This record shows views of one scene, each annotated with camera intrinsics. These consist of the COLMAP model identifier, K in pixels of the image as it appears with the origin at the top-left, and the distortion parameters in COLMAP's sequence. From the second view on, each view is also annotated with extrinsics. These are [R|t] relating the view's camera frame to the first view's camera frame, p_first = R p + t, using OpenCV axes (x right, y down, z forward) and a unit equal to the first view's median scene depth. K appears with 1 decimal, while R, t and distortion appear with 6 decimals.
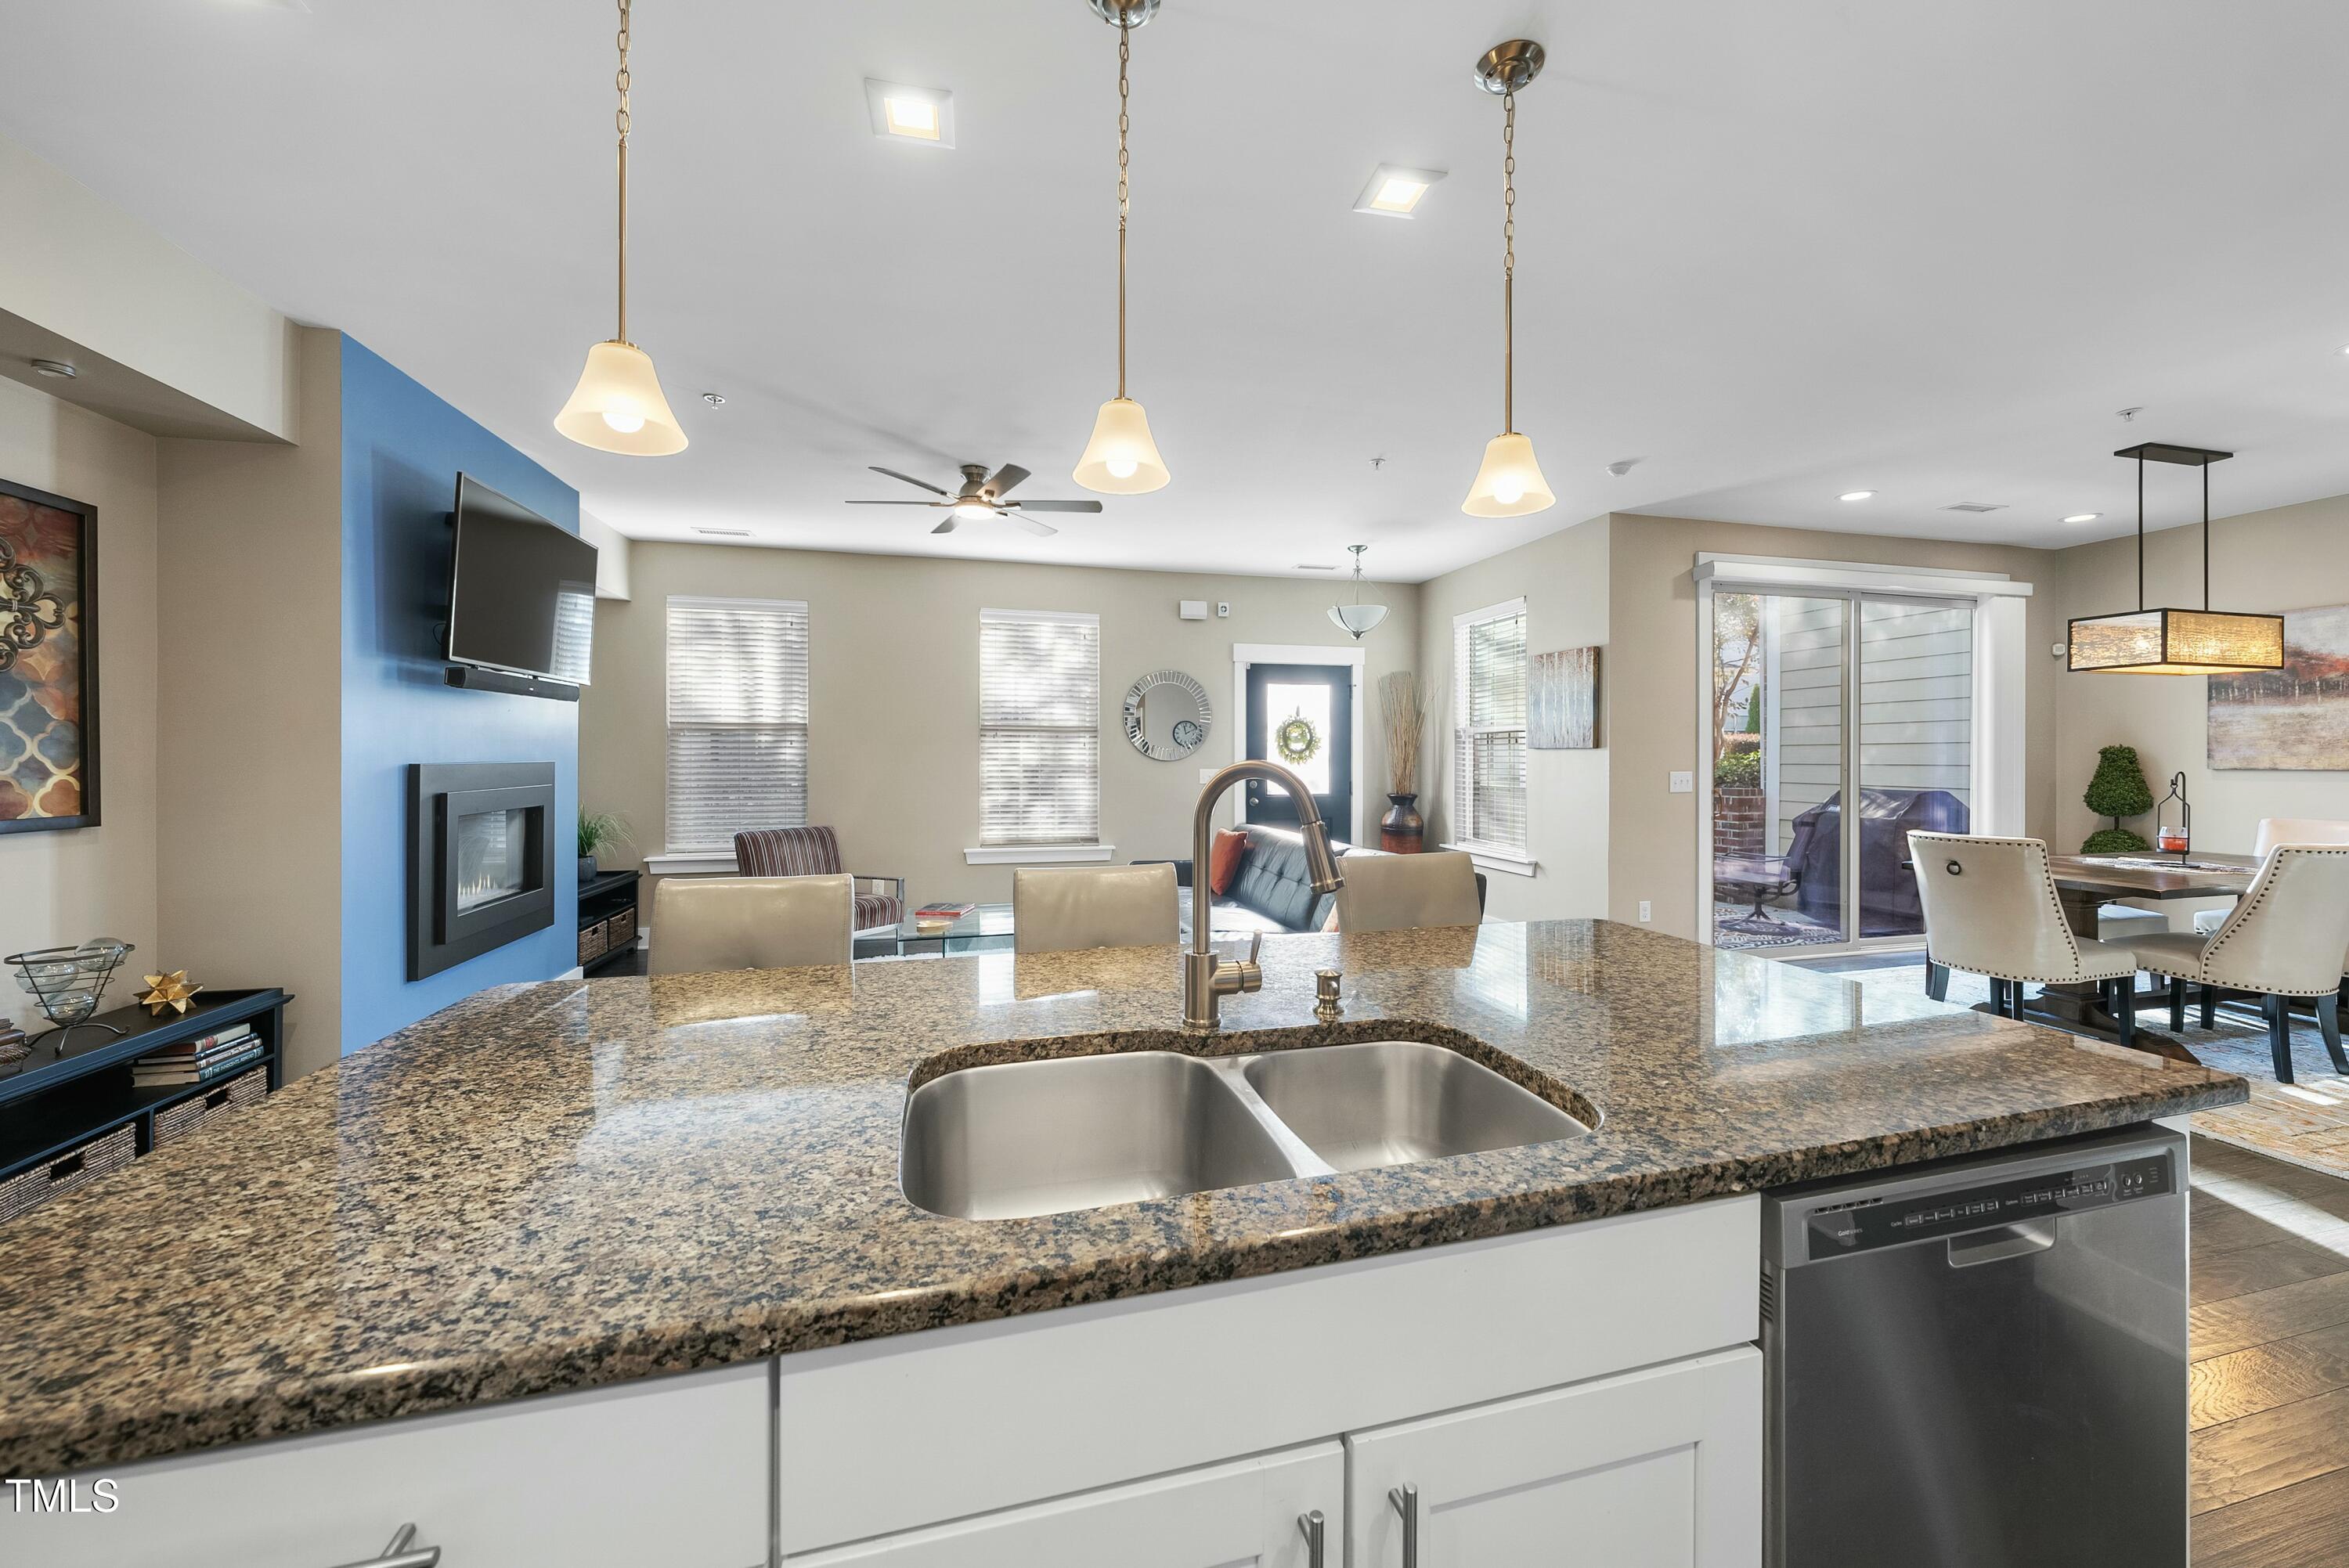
lens RADIAL K [[881.7, 0, 1188.5], [0, 881.7, 755.0], [0, 0, 1]] dist [0.000162, 0.000013]
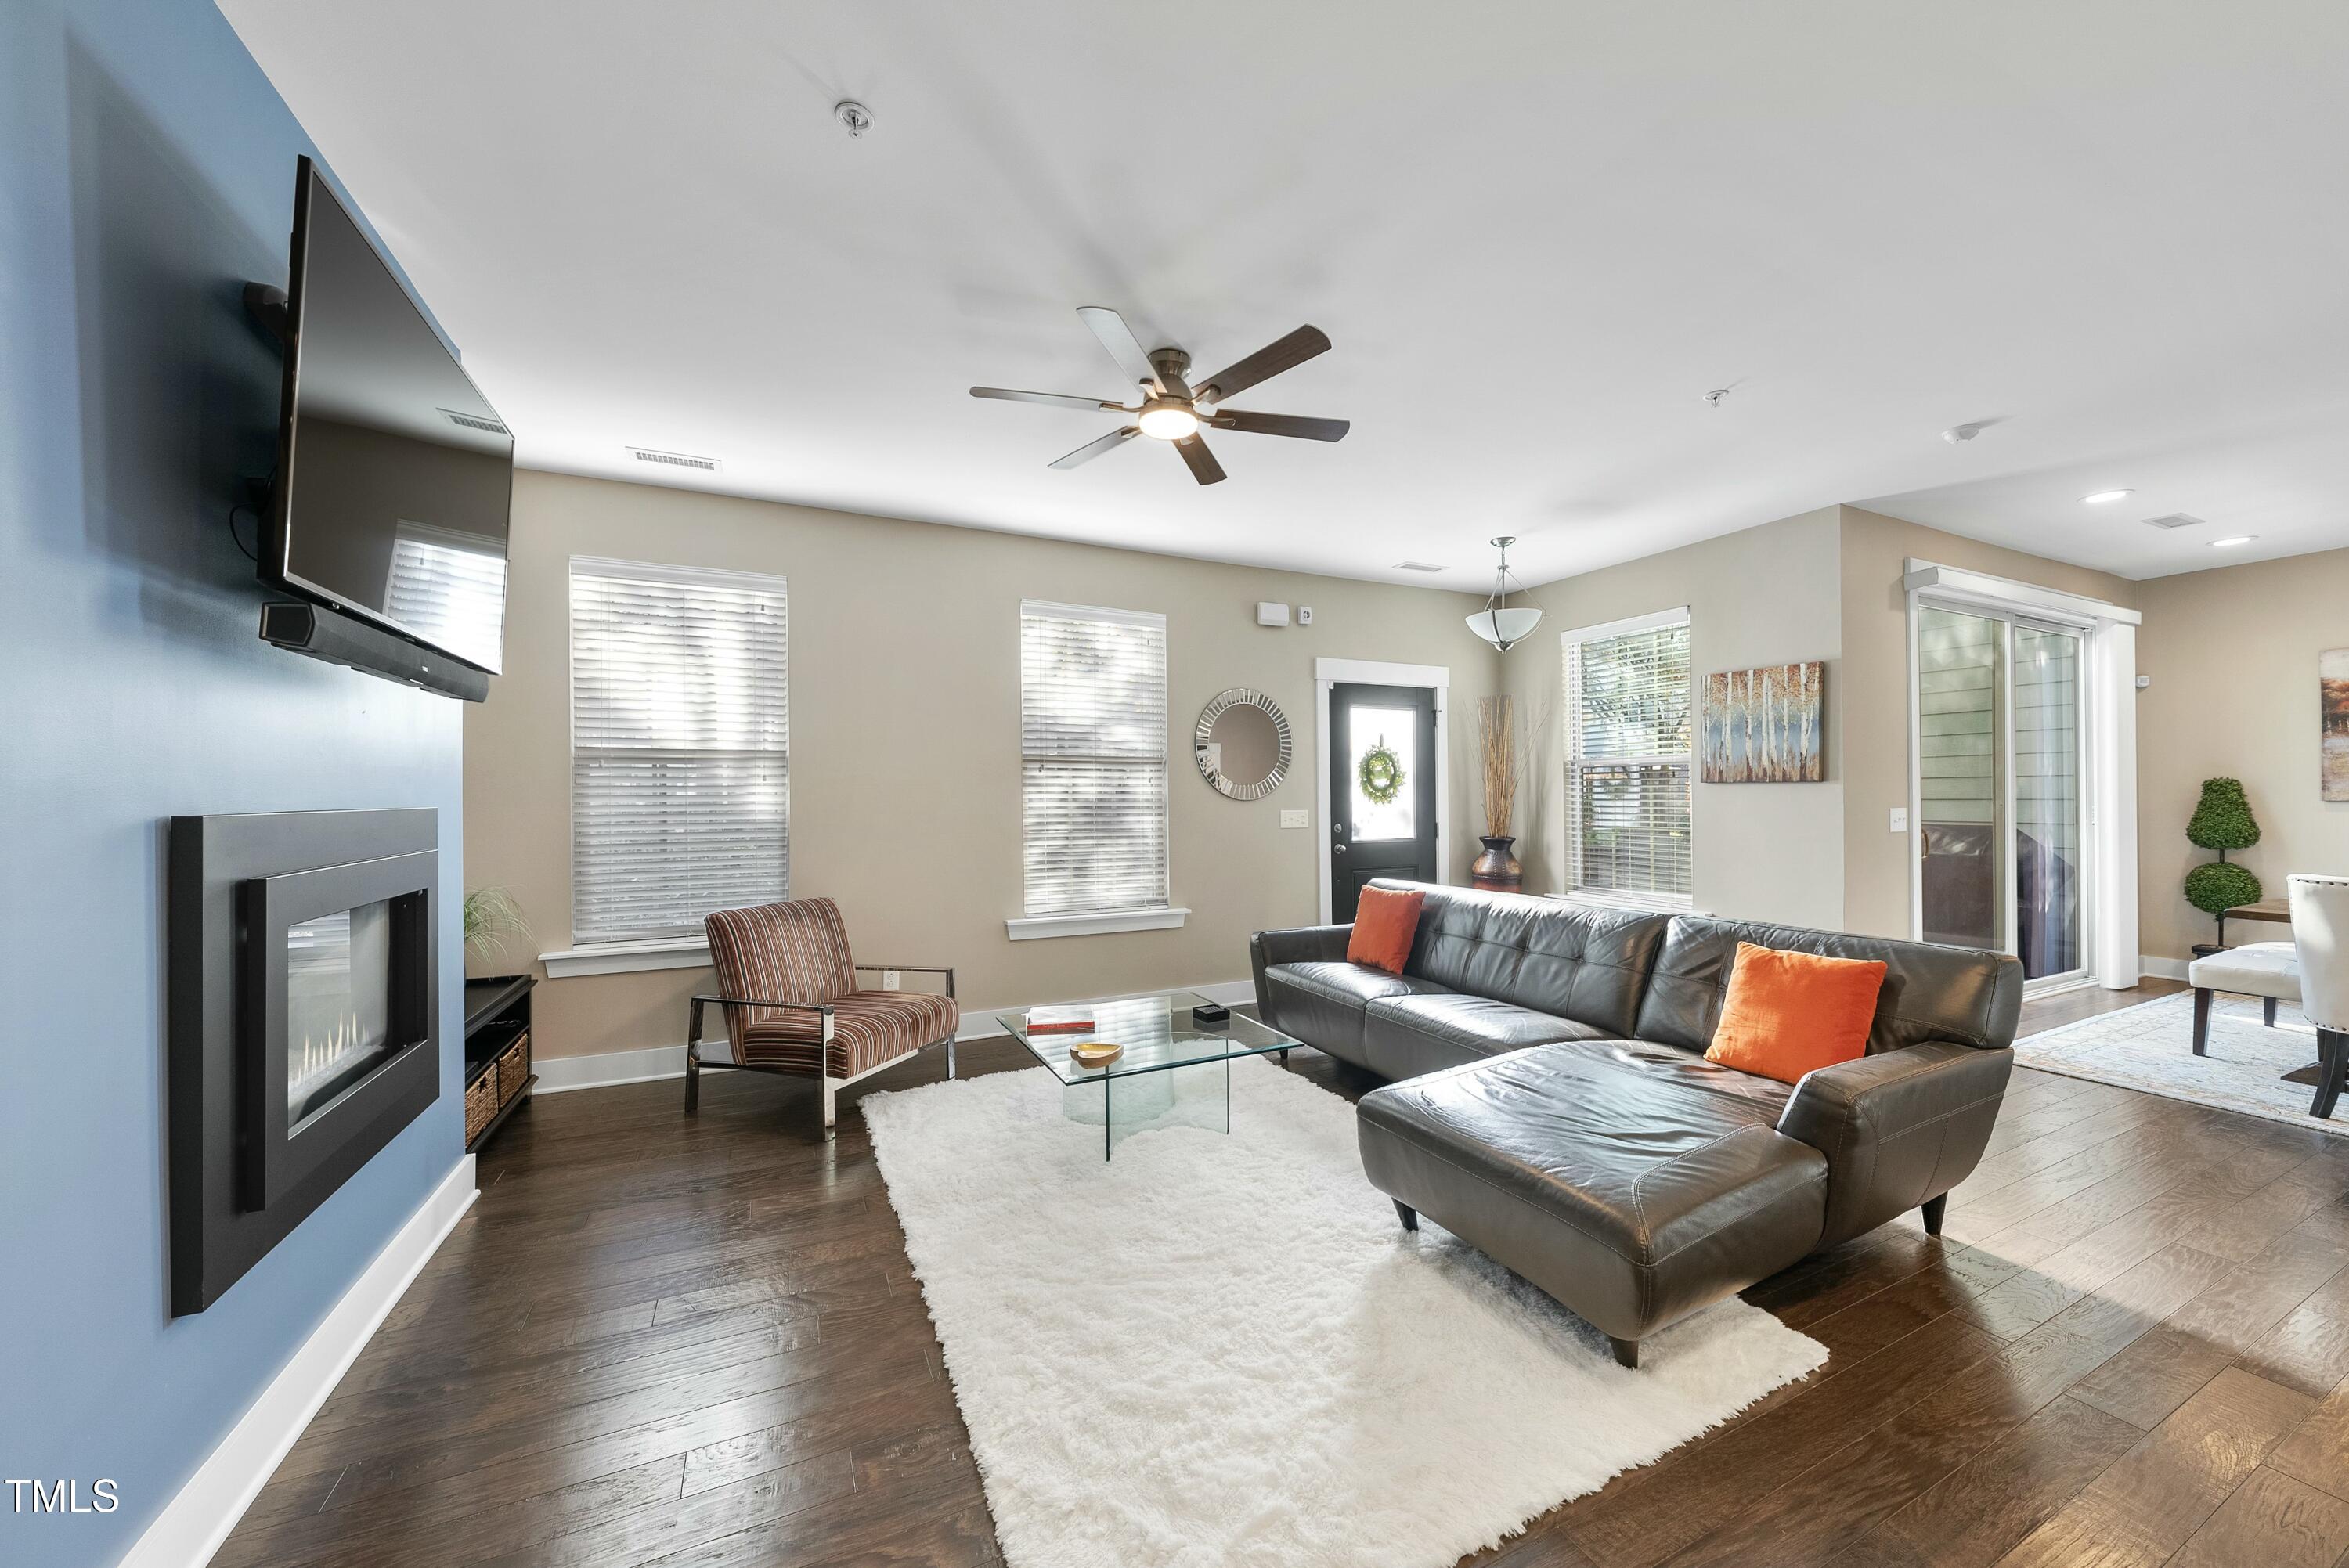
lens RADIAL K [[859.5, 0, 1176.2], [0, 859.5, 791.6], [0, 0, 1]] dist [-0.000277, -0.000056]
pose [[0.979931, -0.004655, 0.199284, -0.282513], [0.005456, 0.999979, -0.003471, 0.001384], [-0.199263, 0.004488, 0.979936, 0.283785]]
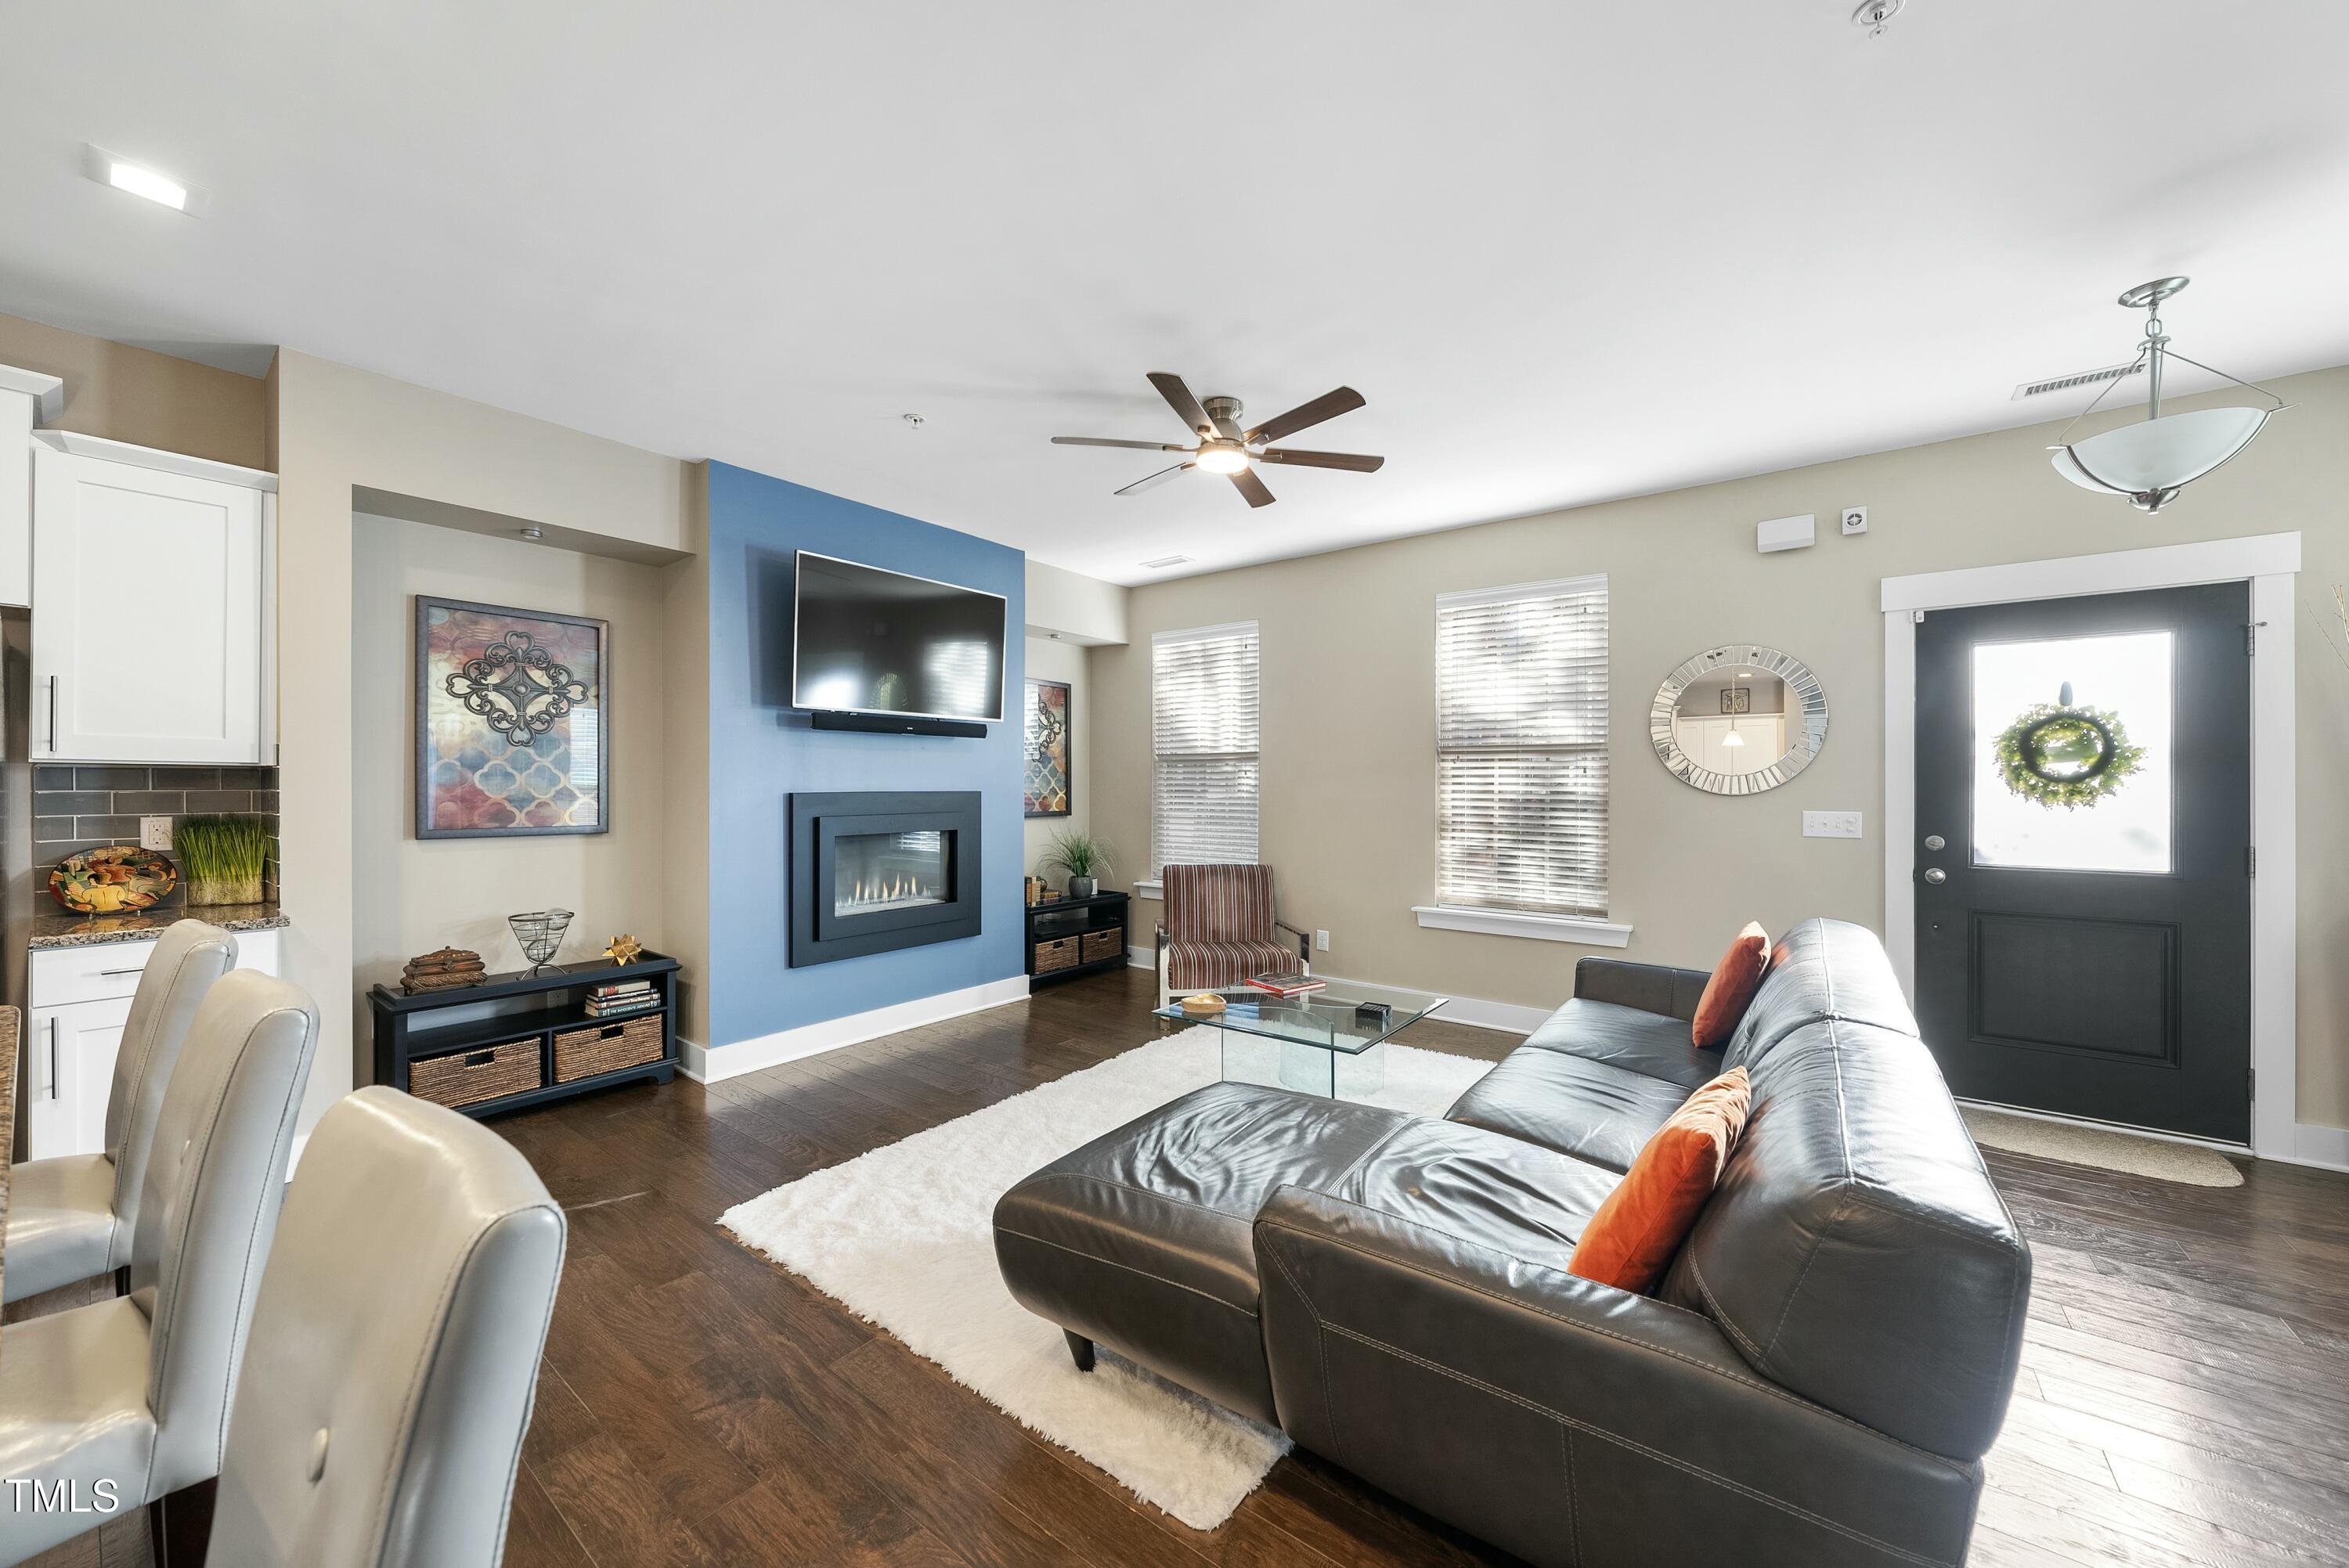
lens RADIAL K [[860.9, 0, 1174.5], [0, 860.9, 784.0], [0, 0, 1]] dist [-0.002219, -0.000261]
pose [[0.612090, -0.001046, -0.790787, 0.238983], [-0.000120, 0.999999, -0.001415, -0.000319], [0.790788, 0.000961, 0.612090, 0.400378]]
